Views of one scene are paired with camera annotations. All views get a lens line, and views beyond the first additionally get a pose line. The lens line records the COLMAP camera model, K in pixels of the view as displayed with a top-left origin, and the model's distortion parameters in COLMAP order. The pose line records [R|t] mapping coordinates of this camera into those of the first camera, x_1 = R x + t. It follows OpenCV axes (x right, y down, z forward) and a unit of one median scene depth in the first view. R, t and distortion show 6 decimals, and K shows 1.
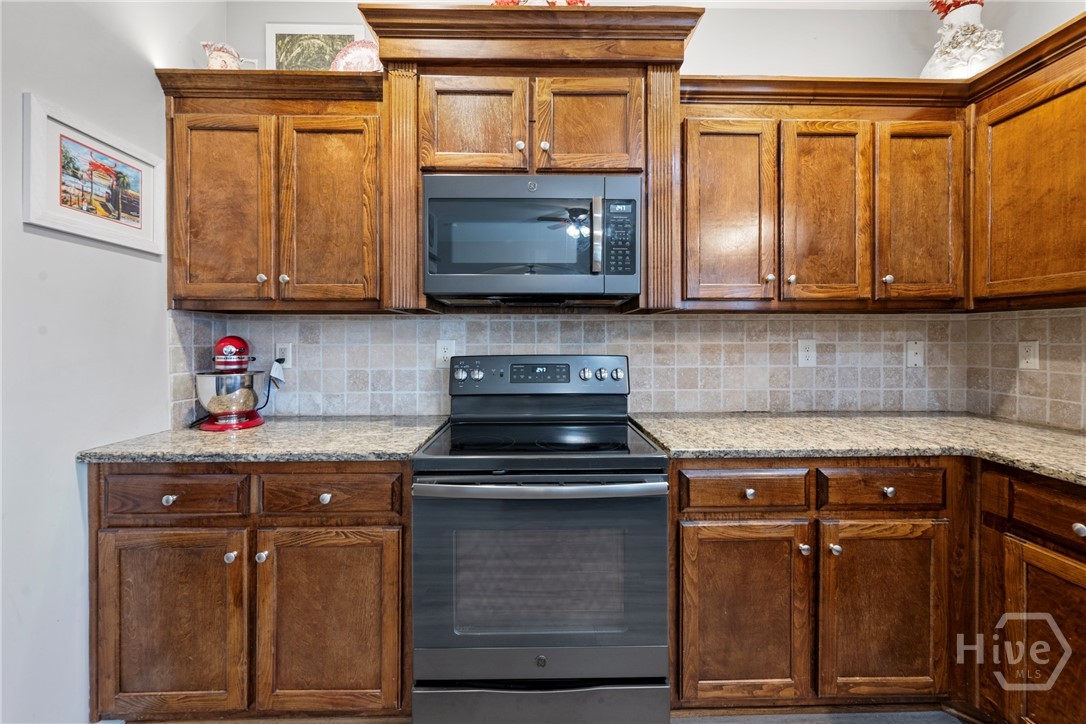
lens RADIAL K [[446.6, 0, 540.1], [0, 446.6, 341.1], [0, 0, 1]] dist [0.001404, 0.000034]
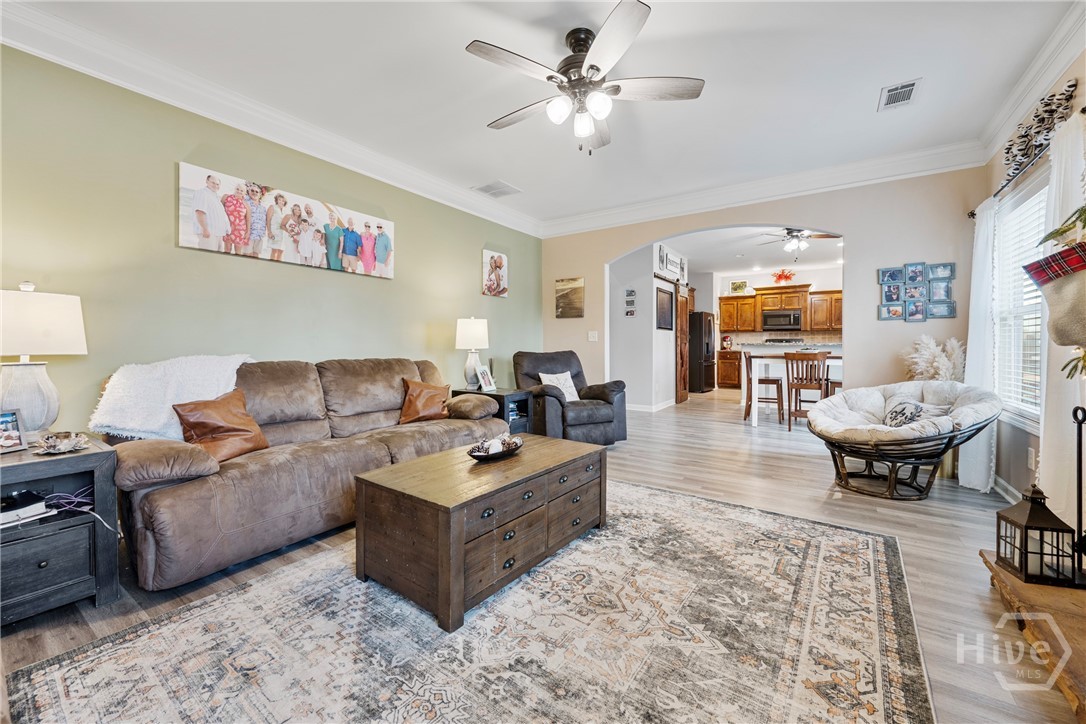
lens RADIAL K [[446.6, 0, 540.1], [0, 446.6, 341.1], [0, 0, 1]] dist [0.001404, 0.000034]
pose [[0.800003, -0.002976, -0.599989, 0.983922], [-0.005353, 0.999913, -0.012097, 0.155616], [0.599973, 0.012889, 0.799917, -5.761606]]
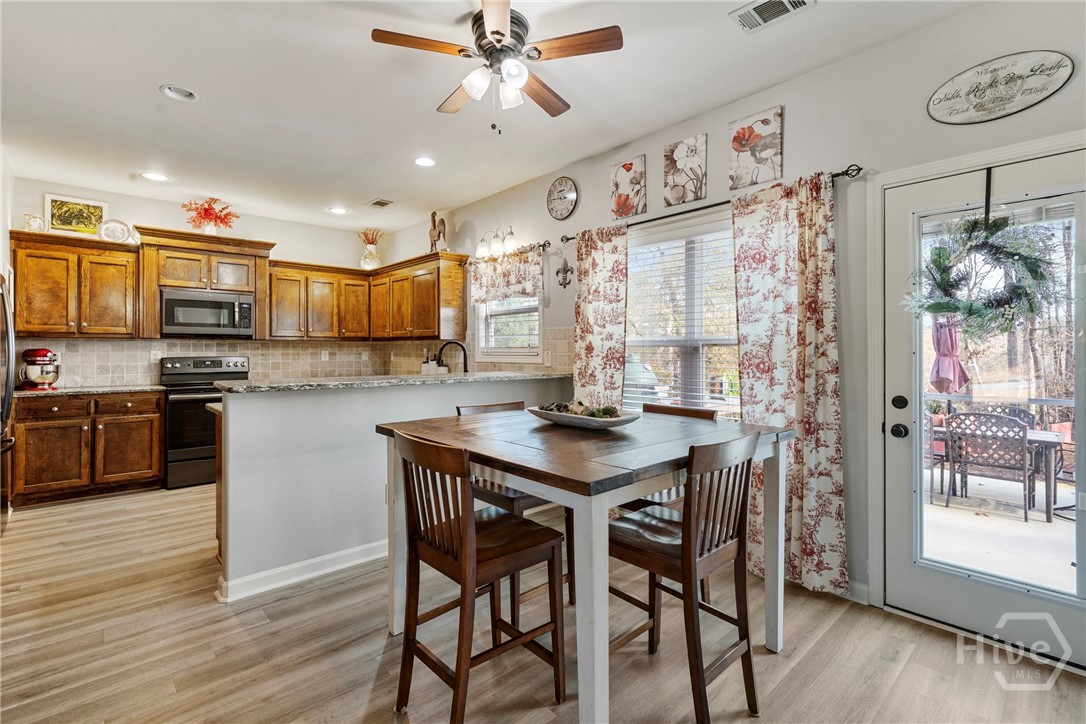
lens RADIAL K [[503.6, 0, 541.0], [0, 503.6, 349.4], [0, 0, 1]] dist [0.000155, -0.000145]
pose [[0.759452, 0.002772, 0.650558, -0.451575], [0.003173, 0.999963, -0.007965, 0.020520], [-0.650556, 0.008113, 0.759415, -2.523513]]
